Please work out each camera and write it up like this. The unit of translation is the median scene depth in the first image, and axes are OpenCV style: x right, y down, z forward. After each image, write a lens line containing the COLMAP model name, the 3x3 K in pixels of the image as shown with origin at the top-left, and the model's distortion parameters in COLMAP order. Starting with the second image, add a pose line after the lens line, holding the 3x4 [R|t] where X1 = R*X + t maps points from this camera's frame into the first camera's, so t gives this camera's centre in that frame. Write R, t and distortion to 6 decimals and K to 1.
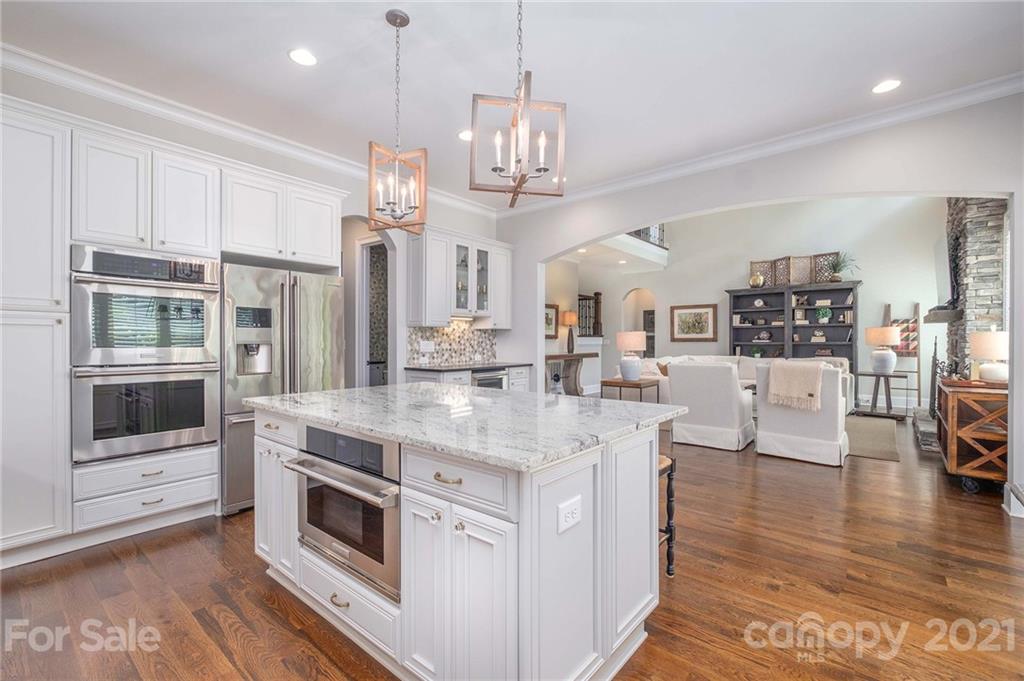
lens RADIAL K [[449.0, 0, 521.3], [0, 449.0, 337.5], [0, 0, 1]] dist [-0.002561, -0.000606]
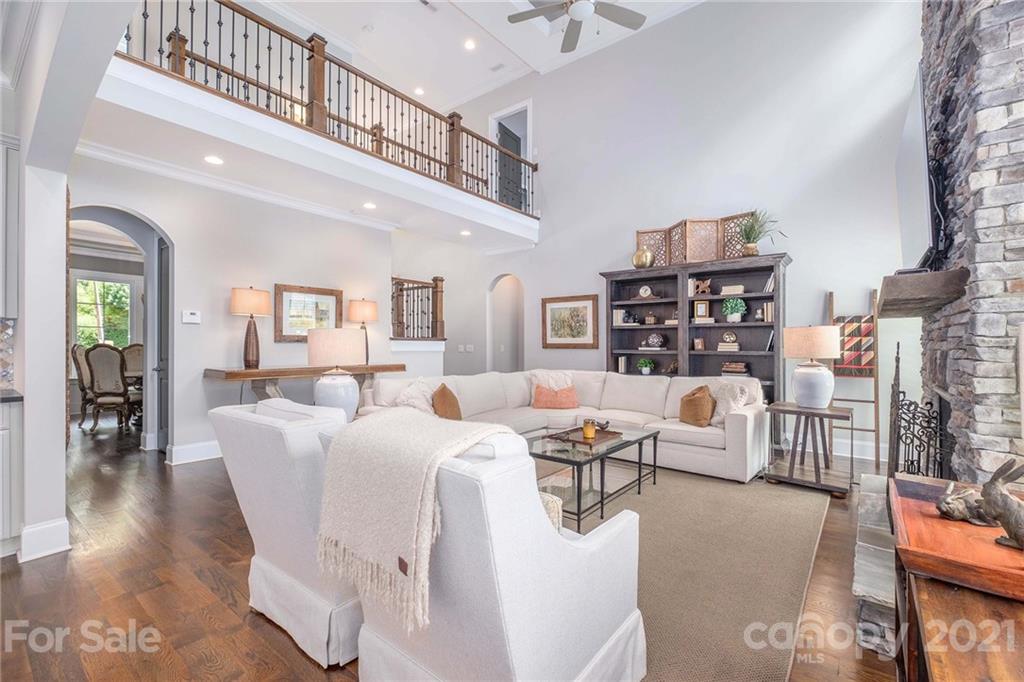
lens RADIAL K [[428.8, 0, 537.4], [0, 428.8, 337.3], [0, 0, 1]] dist [0.001869, 0.000243]
pose [[0.999454, 0.009982, 0.031488, 0.365808], [-0.009588, 0.999874, -0.012642, 0.000421], [-0.031610, 0.012333, 0.999424, 0.385582]]
